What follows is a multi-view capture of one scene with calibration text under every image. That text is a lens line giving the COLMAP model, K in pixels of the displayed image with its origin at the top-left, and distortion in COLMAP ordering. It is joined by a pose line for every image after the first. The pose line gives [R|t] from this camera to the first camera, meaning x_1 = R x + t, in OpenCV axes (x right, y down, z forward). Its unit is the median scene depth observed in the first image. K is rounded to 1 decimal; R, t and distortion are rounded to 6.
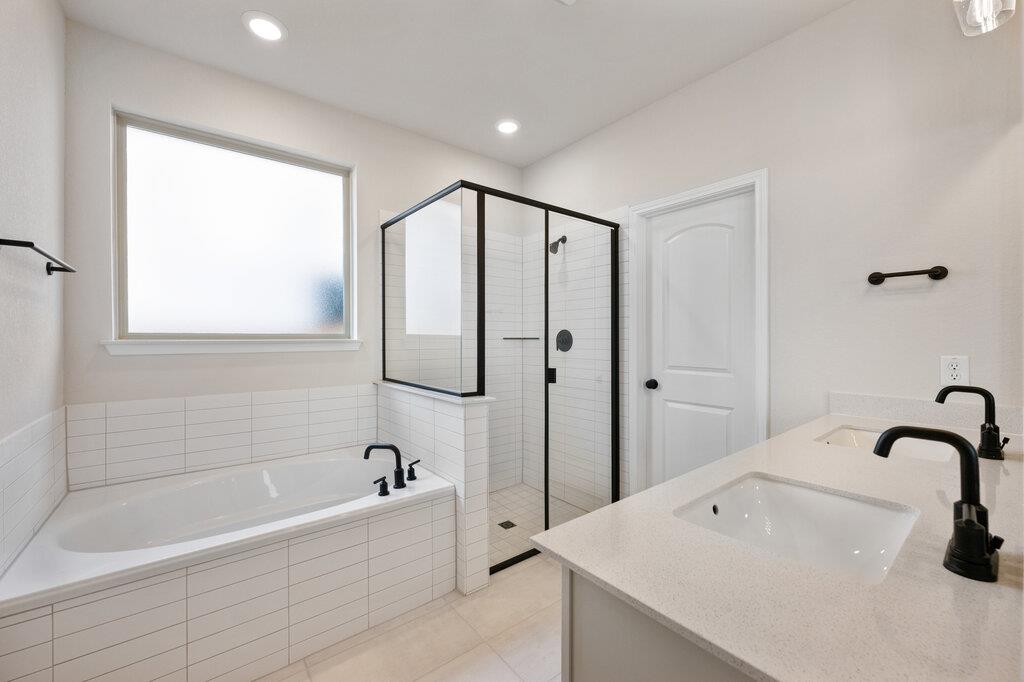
lens RADIAL K [[407.0, 0, 513.8], [0, 407.0, 340.5], [0, 0, 1]] dist [-0.001981, -0.000052]
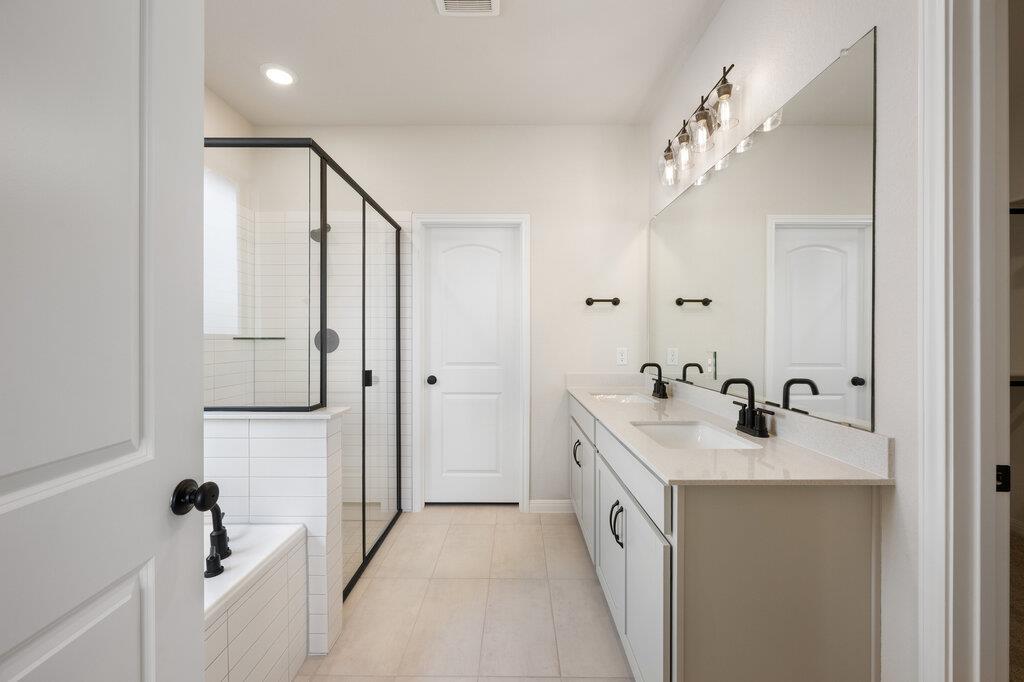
lens RADIAL K [[407.0, 0, 512.9], [0, 407.0, 339.2], [0, 0, 1]] dist [-0.001981, -0.000052]
pose [[0.624690, 0.000035, 0.780873, -0.454482], [0.003788, 0.999988, -0.003075, 0.001368], [-0.780863, 0.004879, 0.624683, 0.174678]]
